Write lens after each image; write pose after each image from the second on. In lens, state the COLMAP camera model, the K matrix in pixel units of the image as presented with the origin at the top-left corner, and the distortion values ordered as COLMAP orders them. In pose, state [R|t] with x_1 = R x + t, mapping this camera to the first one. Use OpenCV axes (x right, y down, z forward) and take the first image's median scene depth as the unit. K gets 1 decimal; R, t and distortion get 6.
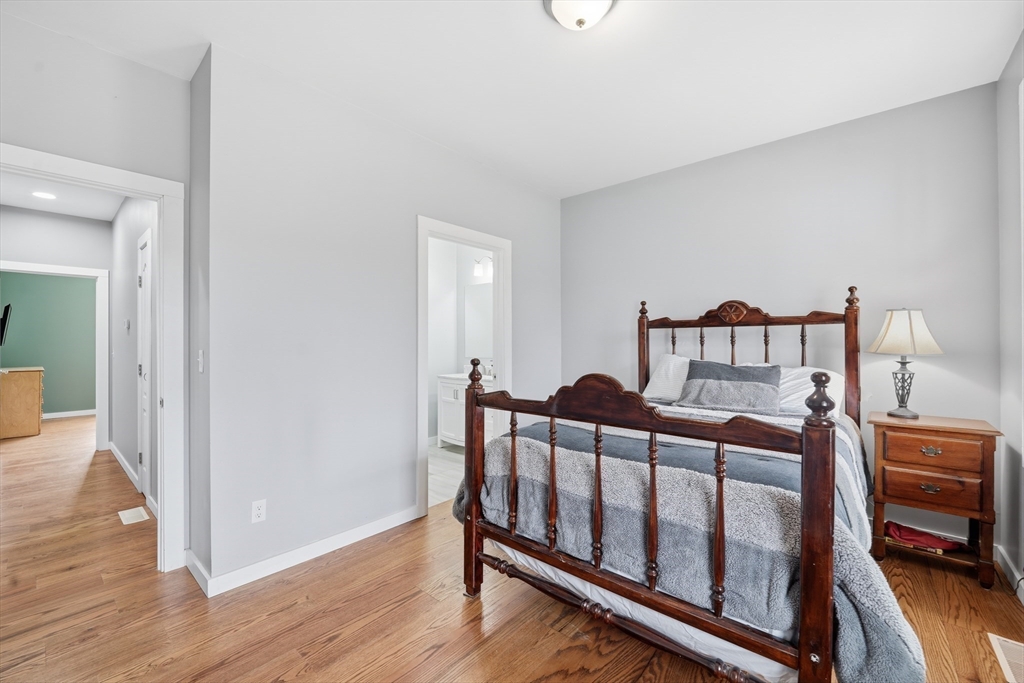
lens RADIAL K [[413.9, 0, 512.4], [0, 413.9, 340.6], [0, 0, 1]] dist [-0.003589, -0.004282]
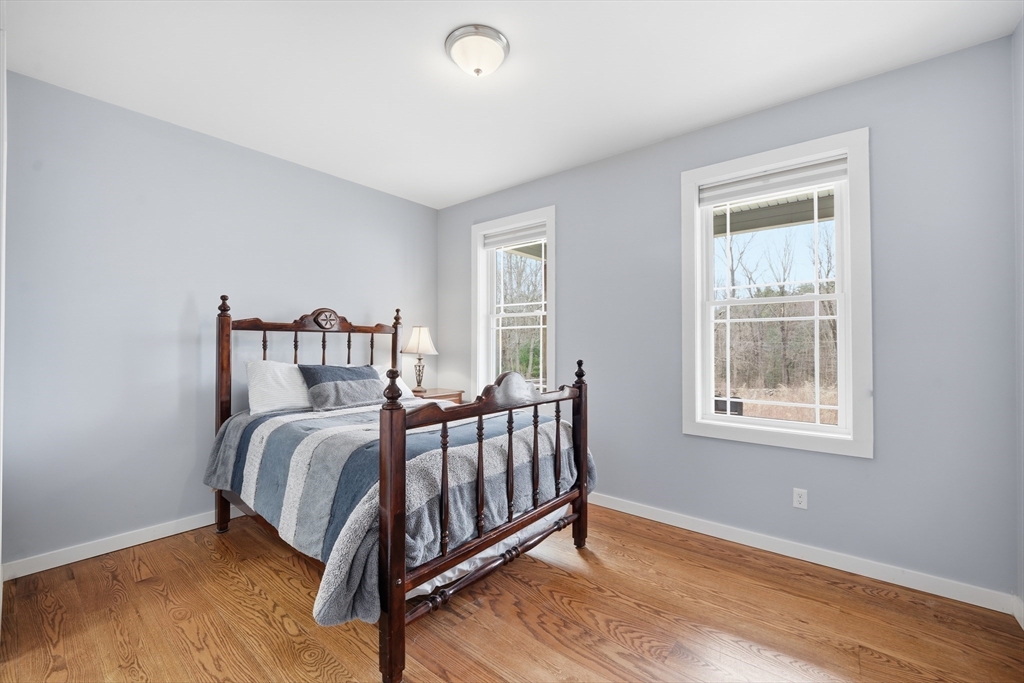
lens RADIAL K [[413.9, 0, 512.4], [0, 413.9, 340.6], [0, 0, 1]] dist [-0.003589, -0.004282]
pose [[-0.032792, 0.012849, 0.999380, -0.653895], [-0.002562, 0.999913, -0.012940, 0.001033], [-0.999459, -0.002984, -0.032756, 0.621055]]
